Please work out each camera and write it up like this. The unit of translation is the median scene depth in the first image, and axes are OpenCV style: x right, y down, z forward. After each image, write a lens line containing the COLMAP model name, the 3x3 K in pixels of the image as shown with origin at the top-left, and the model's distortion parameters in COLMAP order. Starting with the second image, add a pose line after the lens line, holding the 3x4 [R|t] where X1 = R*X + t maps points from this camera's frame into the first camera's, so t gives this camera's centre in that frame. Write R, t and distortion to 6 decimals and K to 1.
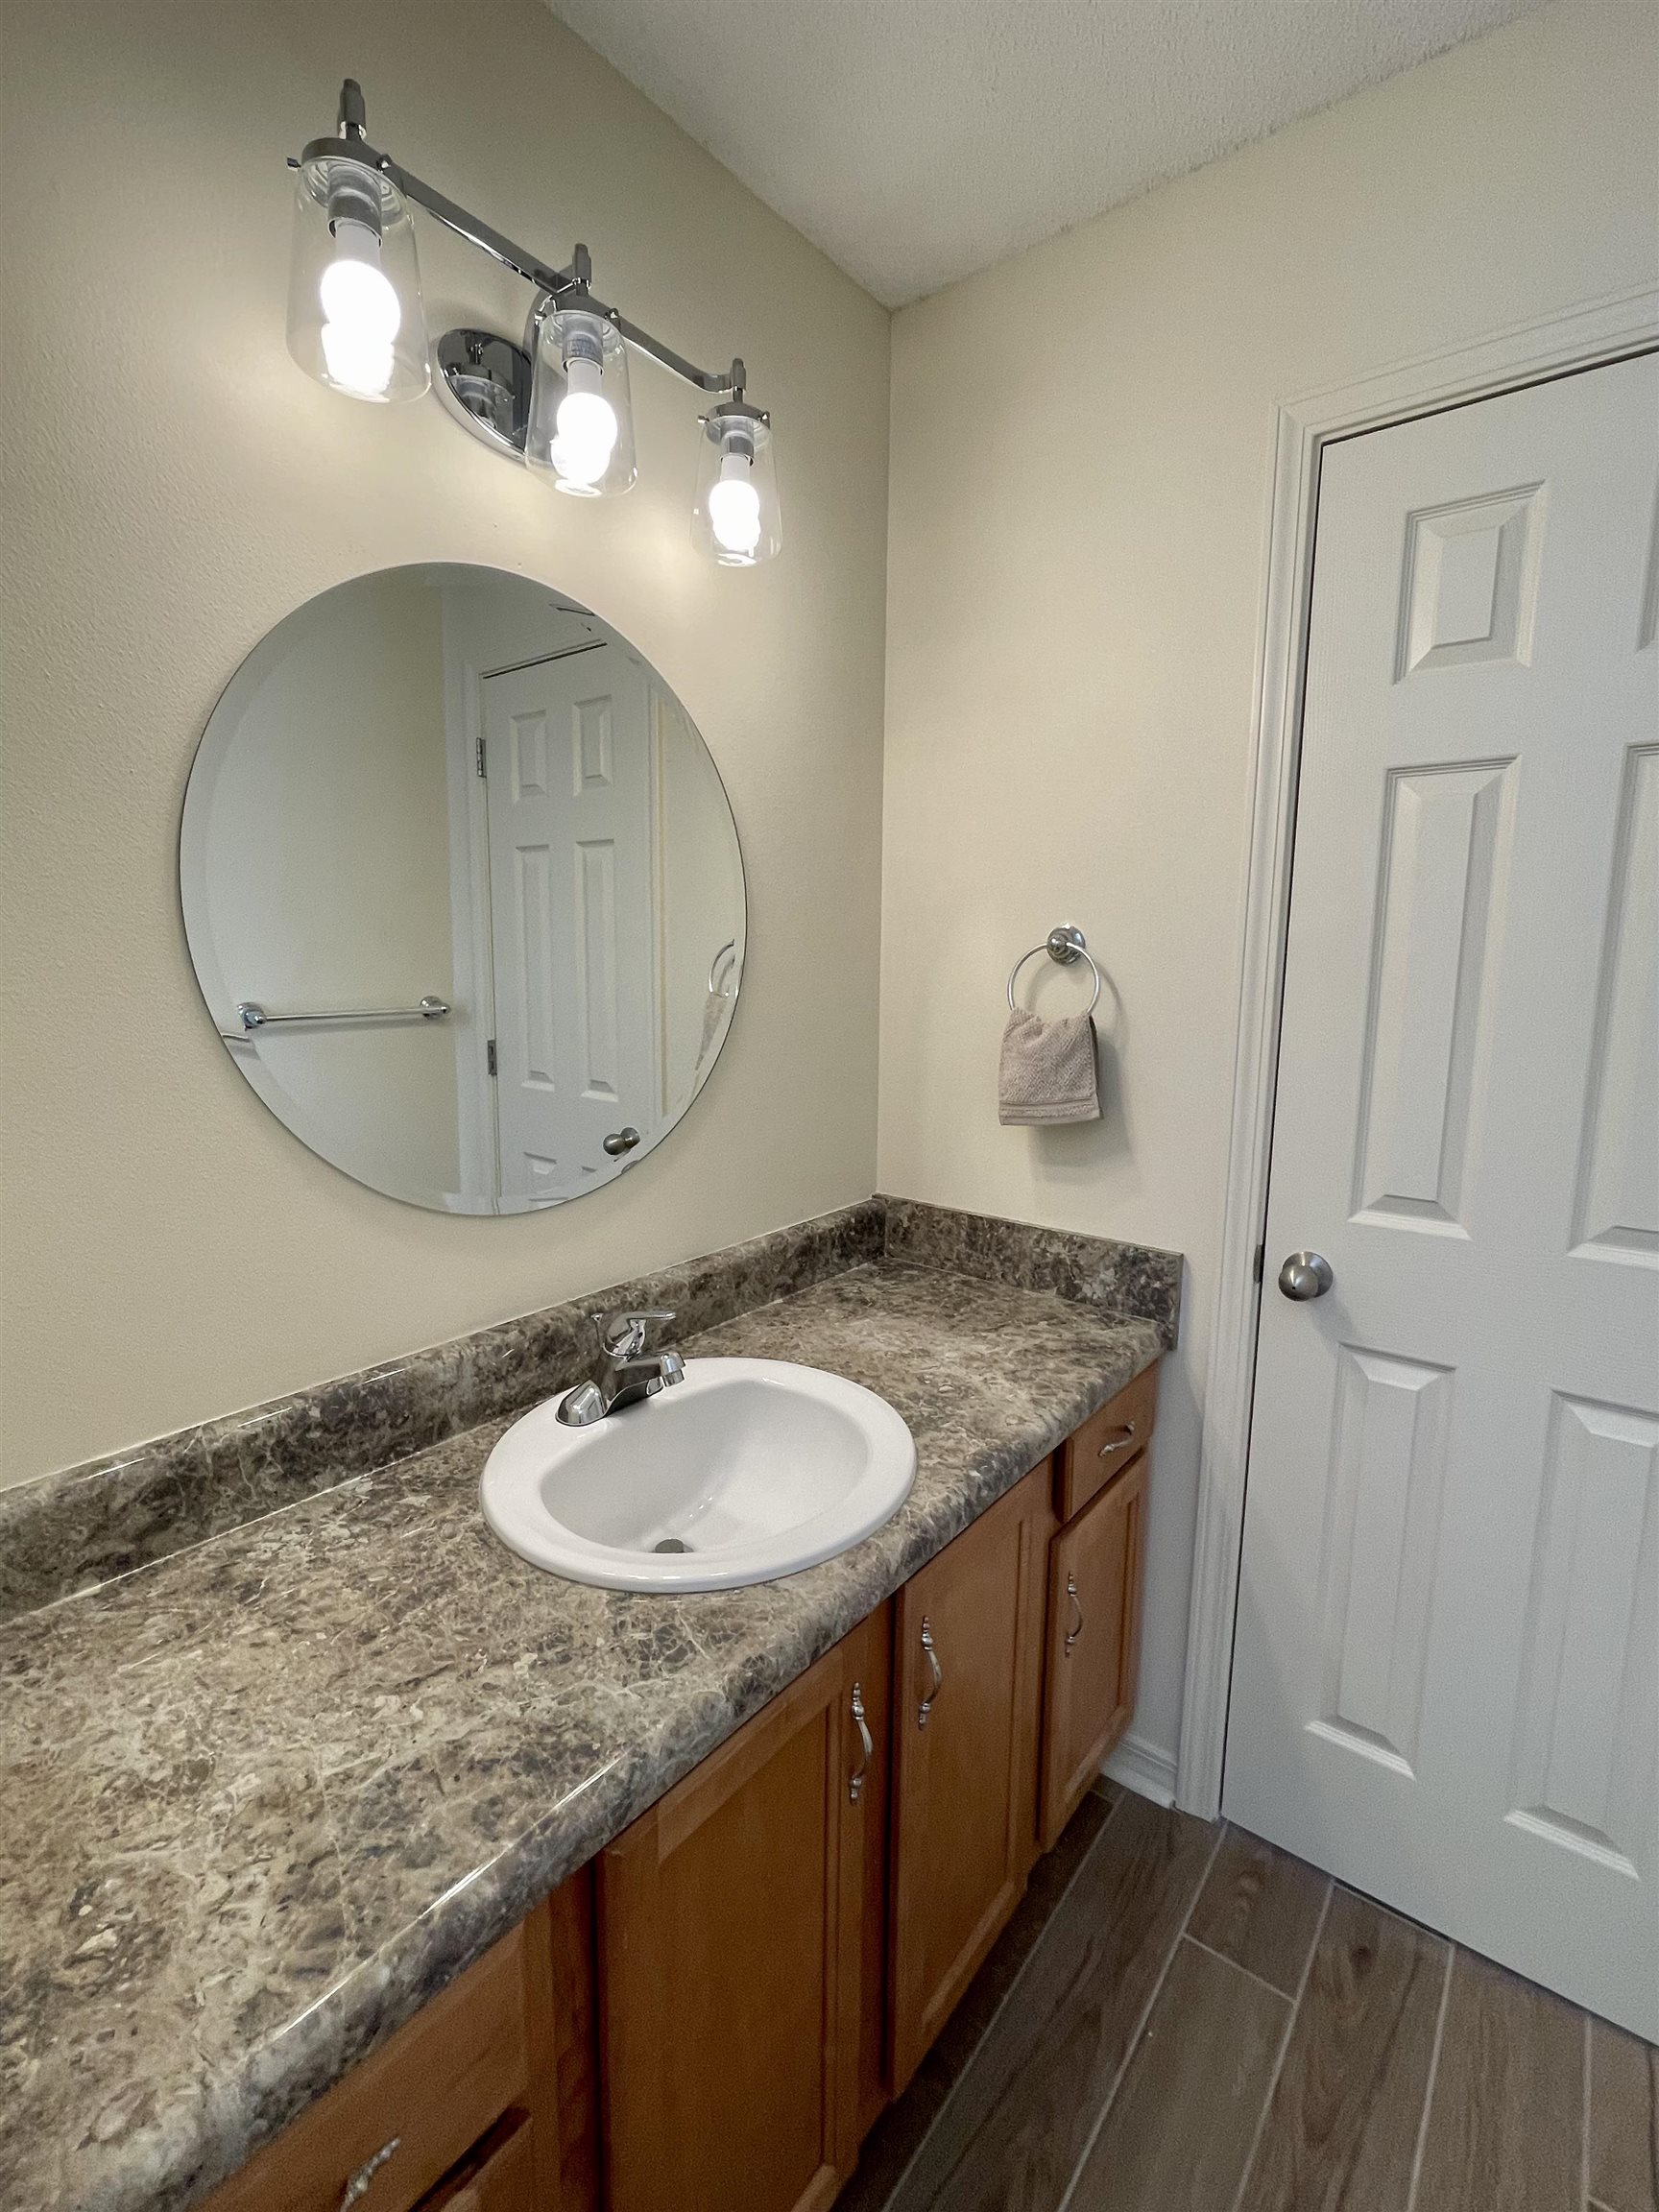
lens RADIAL K [[984.0, 0, 835.0], [0, 984.0, 1098.5], [0, 0, 1]] dist [-0.002436, -0.000317]
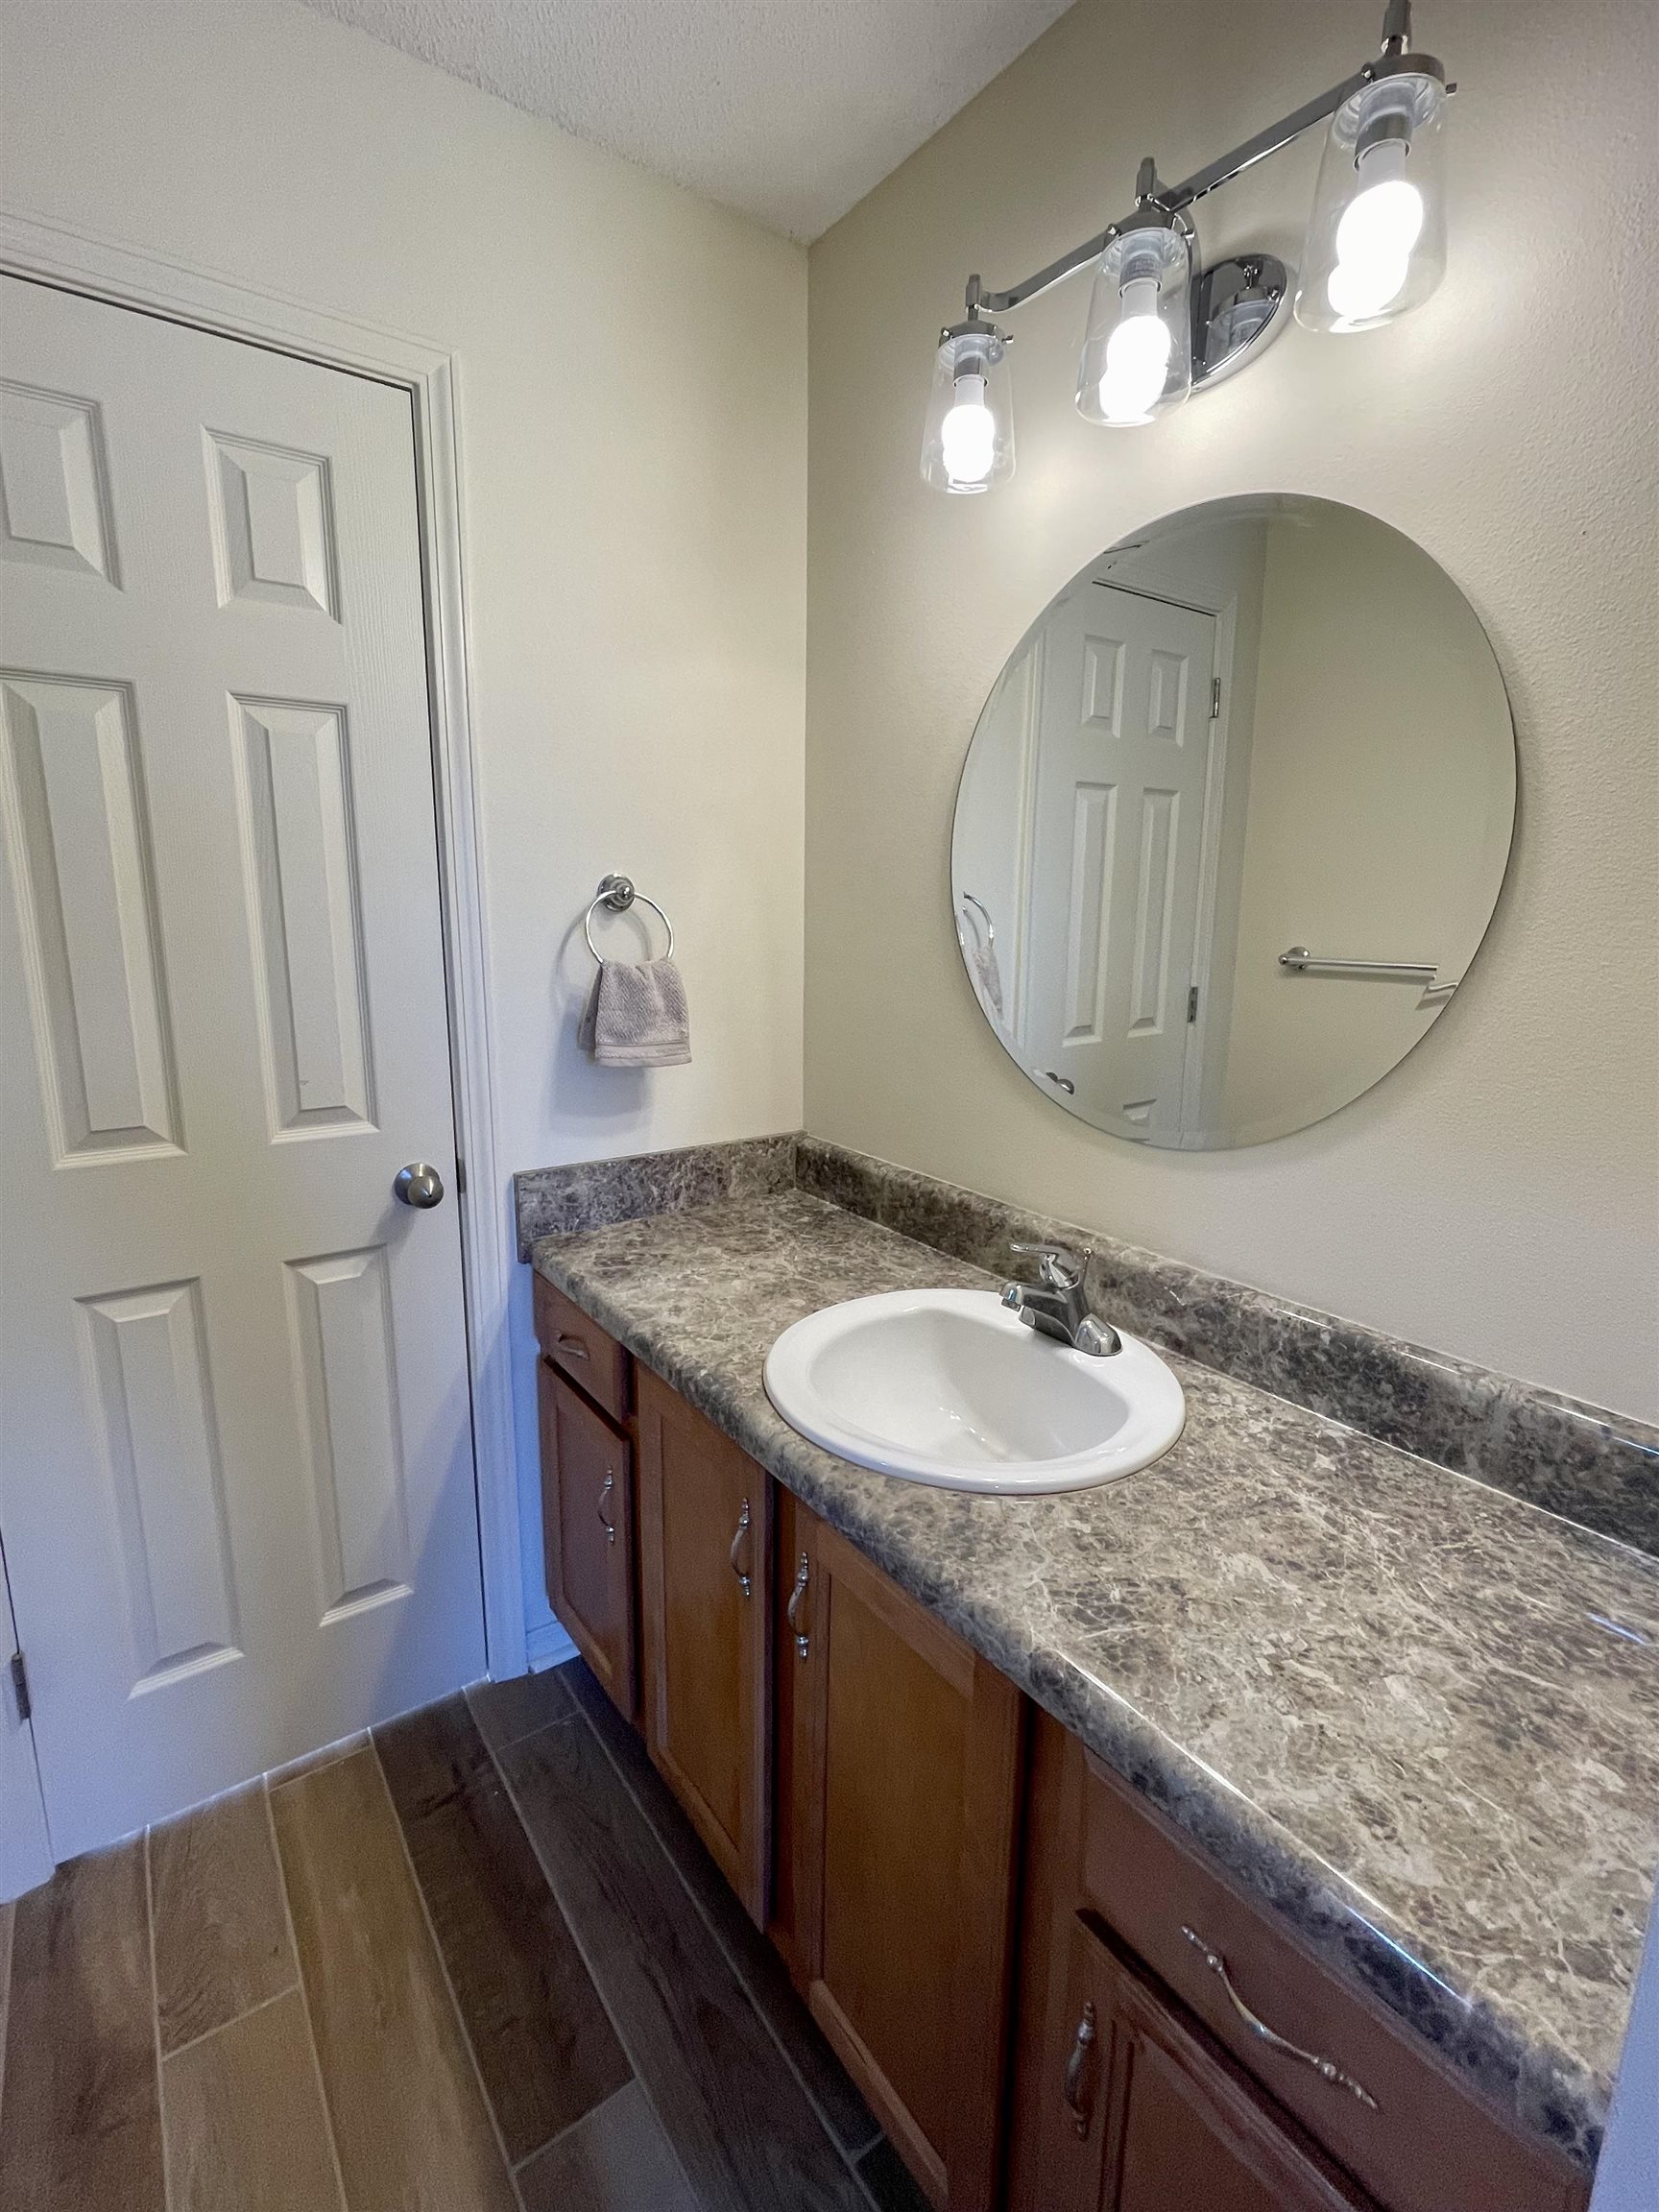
lens RADIAL K [[984.0, 0, 835.5], [0, 984.0, 1099.7], [0, 0, 1]] dist [-0.002436, -0.000317]
pose [[-0.292982, 0.190392, -0.936970, 0.709001], [-0.137104, 0.961479, 0.238243, -0.134620], [0.946237, 0.198263, -0.255592, 0.894498]]
